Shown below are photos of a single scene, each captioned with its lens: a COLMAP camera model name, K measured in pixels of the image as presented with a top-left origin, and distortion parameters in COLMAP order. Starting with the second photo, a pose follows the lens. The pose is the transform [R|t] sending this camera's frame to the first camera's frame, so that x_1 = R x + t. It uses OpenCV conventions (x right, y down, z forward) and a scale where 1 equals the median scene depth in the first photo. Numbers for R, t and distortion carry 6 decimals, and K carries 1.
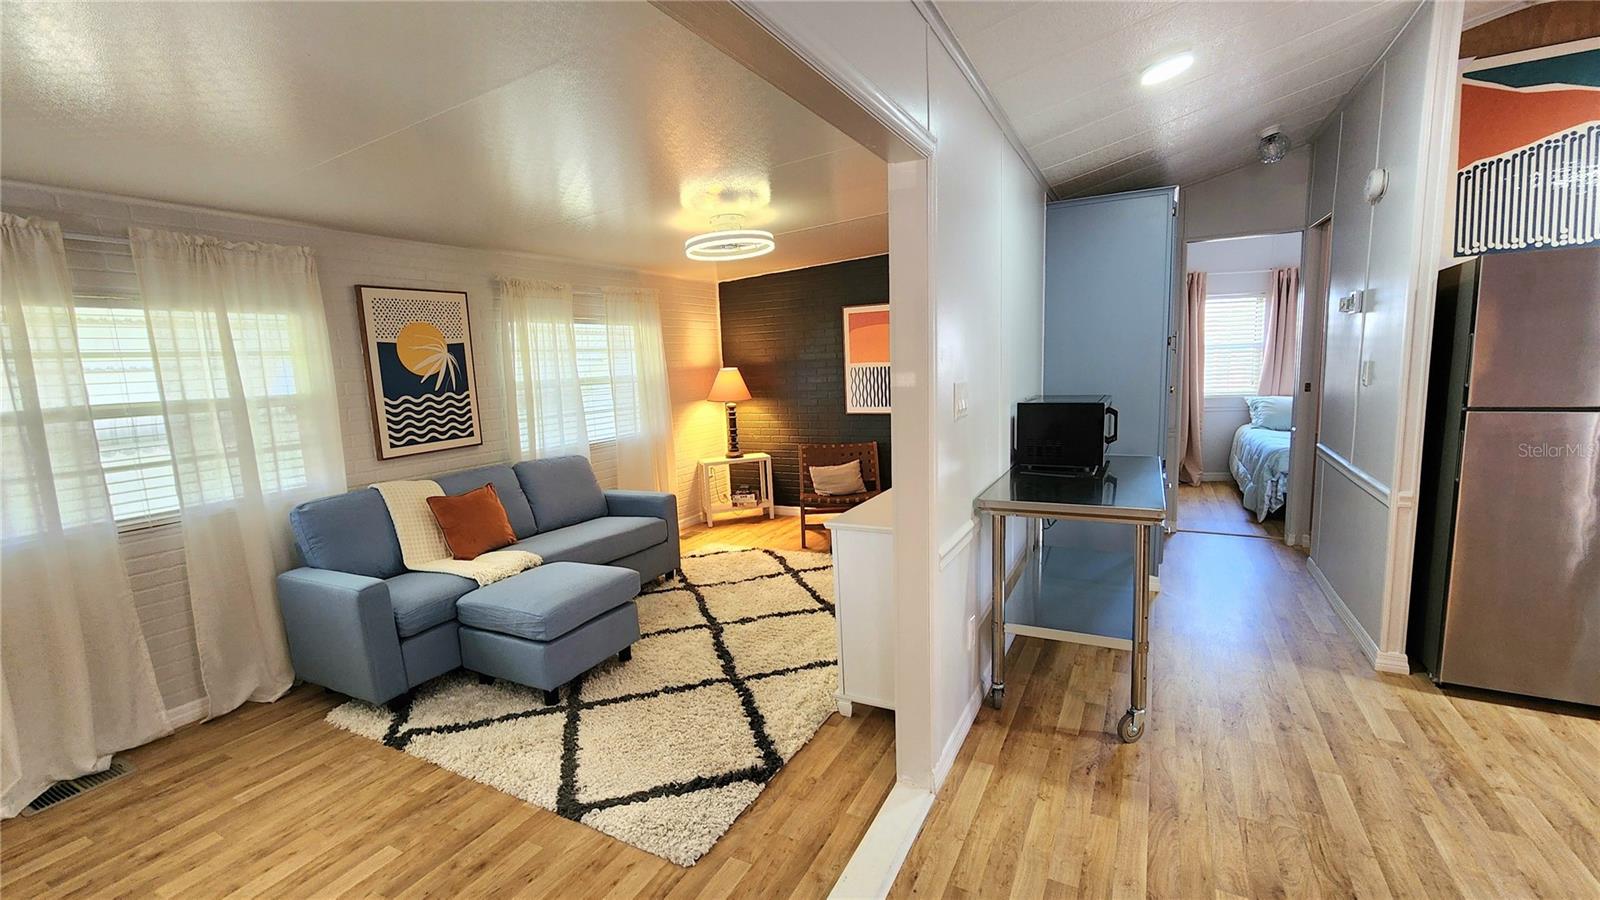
lens RADIAL K [[664.9, 0, 818.9], [0, 664.9, 453.5], [0, 0, 1]] dist [-0.000737, -0.000200]
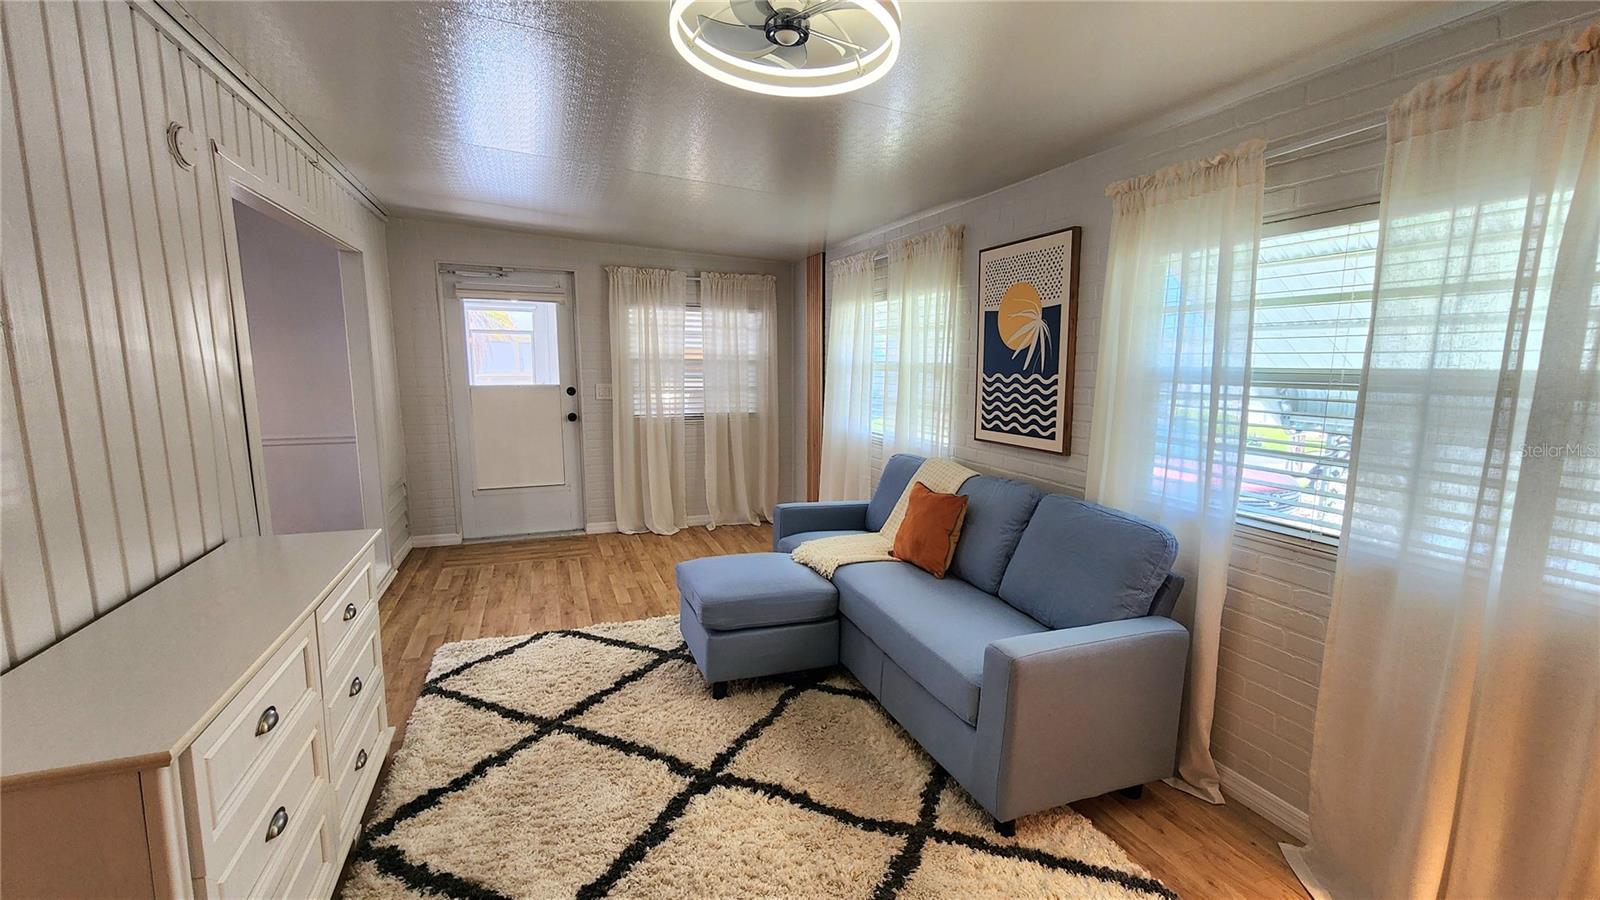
lens RADIAL K [[661.8, 0, 801.9], [0, 661.8, 455.5], [0, 0, 1]] dist [-0.002103, -0.000768]
pose [[-0.671103, 0.136136, -0.728758, 0.170275], [-0.089498, 0.960930, 0.261923, -0.174135], [0.735943, 0.241000, -0.632699, 1.293114]]
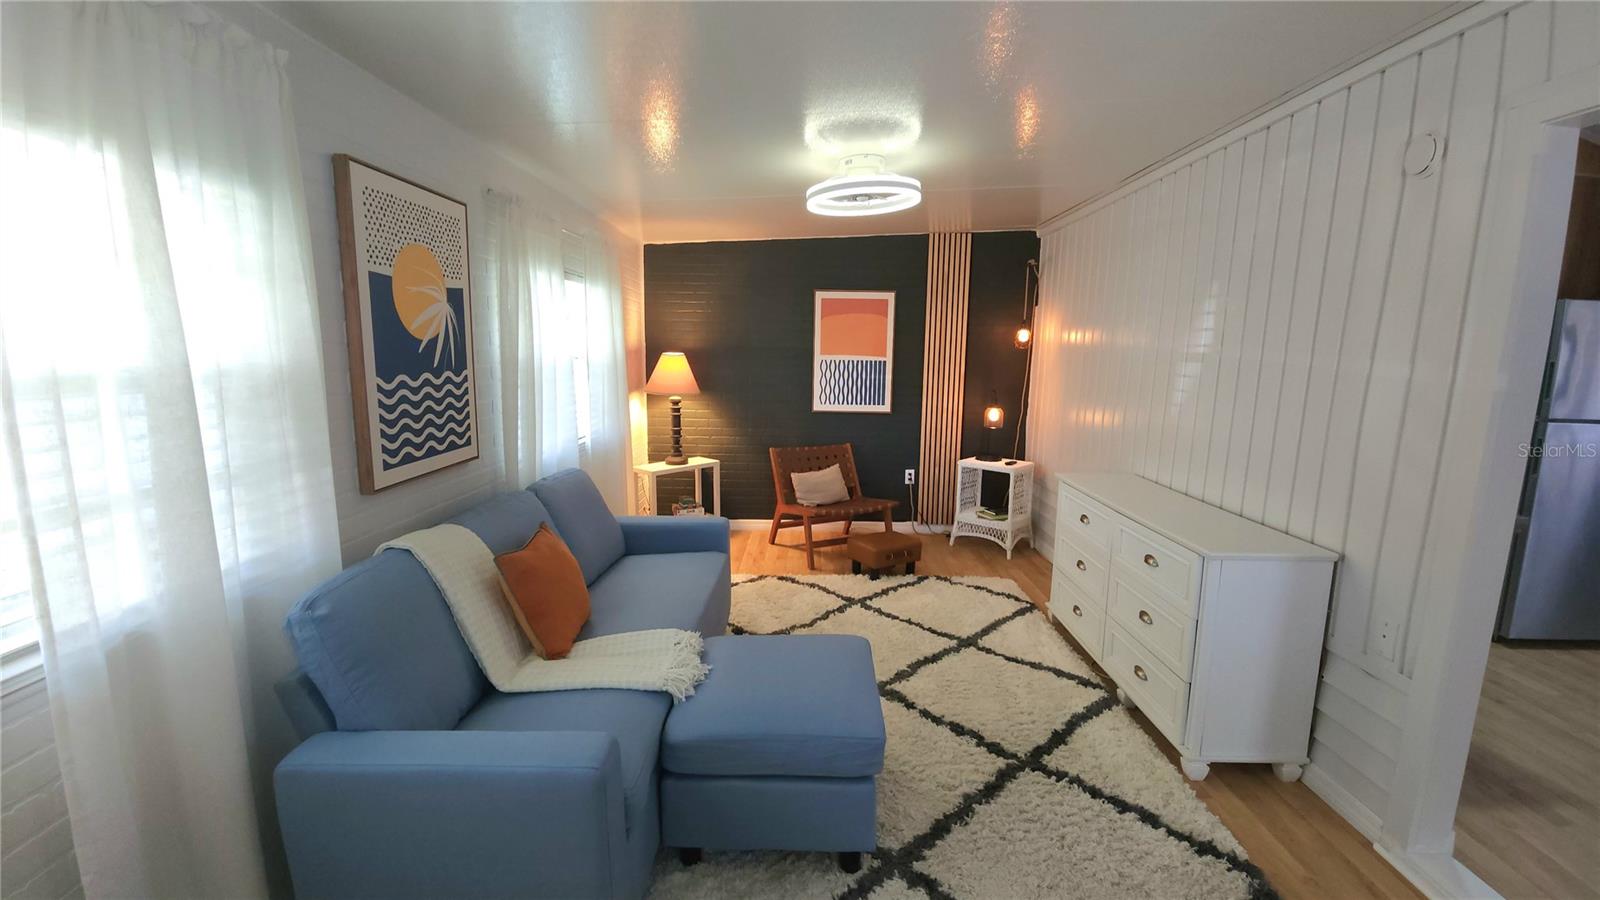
lens RADIAL K [[652.0, 0, 812.8], [0, 652.0, 453.1], [0, 0, 1]] dist [0.007858, -0.000066]
pose [[0.891370, -0.015766, 0.453003, -0.530260], [0.011513, 0.999860, 0.012143, -0.022949], [-0.453131, -0.005609, 0.891426, 0.339798]]
